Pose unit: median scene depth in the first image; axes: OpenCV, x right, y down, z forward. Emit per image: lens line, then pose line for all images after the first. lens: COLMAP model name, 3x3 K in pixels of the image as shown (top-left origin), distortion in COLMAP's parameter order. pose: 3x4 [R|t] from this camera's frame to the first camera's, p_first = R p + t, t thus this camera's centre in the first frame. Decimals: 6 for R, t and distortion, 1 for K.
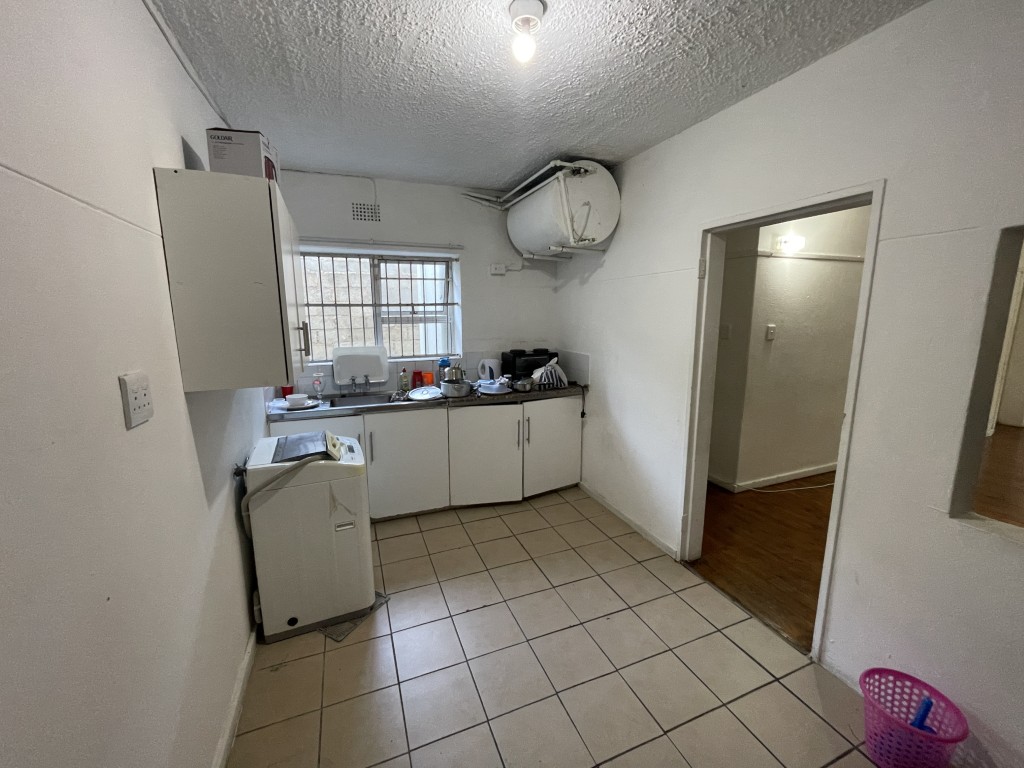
lens RADIAL K [[416.0, 0, 512.0], [0, 416.0, 386.3], [0, 0, 1]] dist [-0.001082, -0.000590]
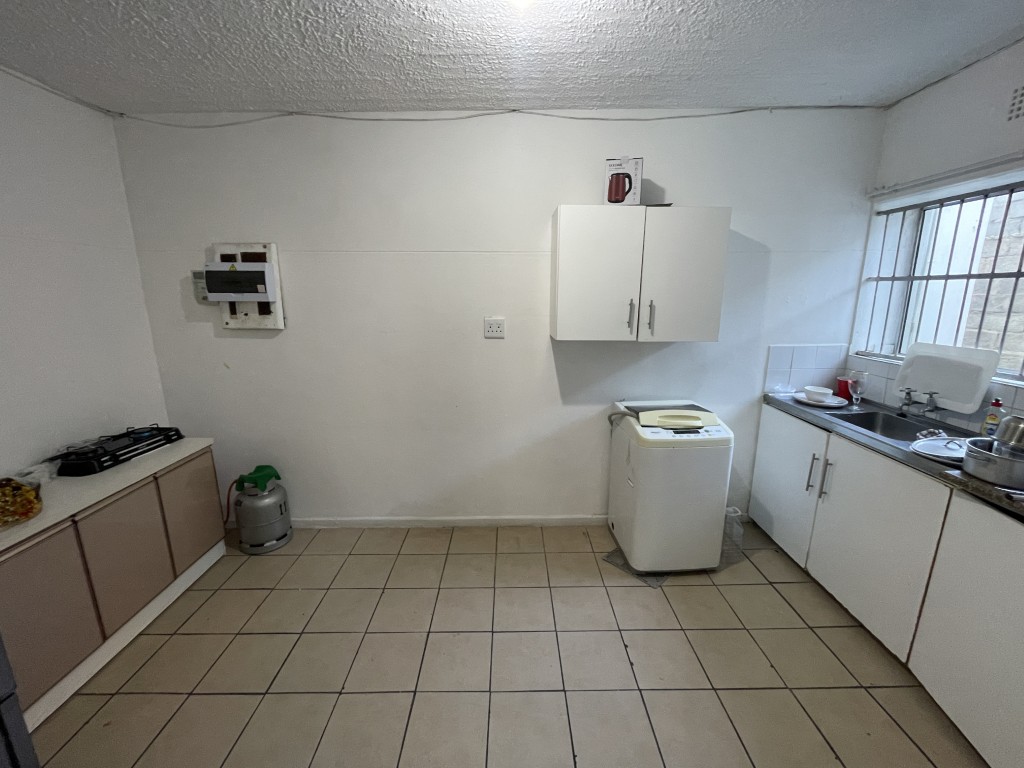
lens RADIAL K [[416.0, 0, 511.7], [0, 416.0, 381.9], [0, 0, 1]] dist [-0.001082, -0.000590]
pose [[-0.365710, 0.209699, -0.906798, 0.436447], [-0.148436, 0.948677, 0.279248, -0.122101], [0.918816, 0.236726, -0.315814, 0.628627]]
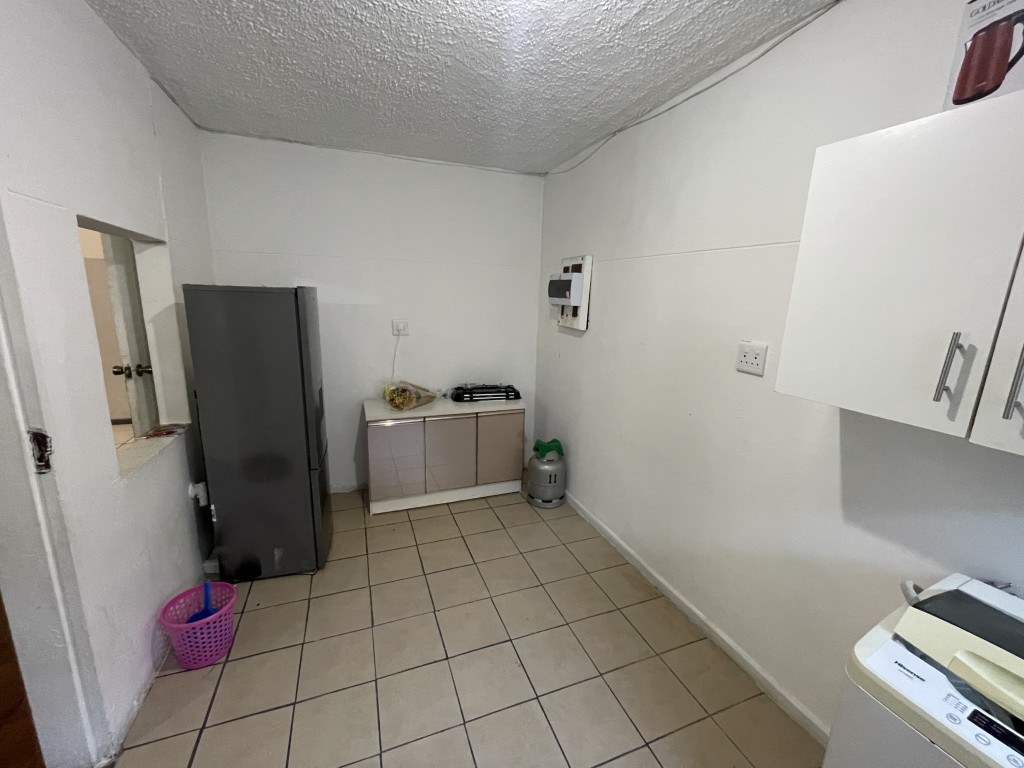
lens RADIAL K [[416.0, 0, 511.0], [0, 416.0, 382.2], [0, 0, 1]] dist [-0.001082, -0.000590]
pose [[-0.999839, -0.015311, 0.009392, 0.001924], [-0.010766, 0.929366, 0.369002, -0.158199], [-0.014379, 0.368841, -0.929381, 0.836453]]
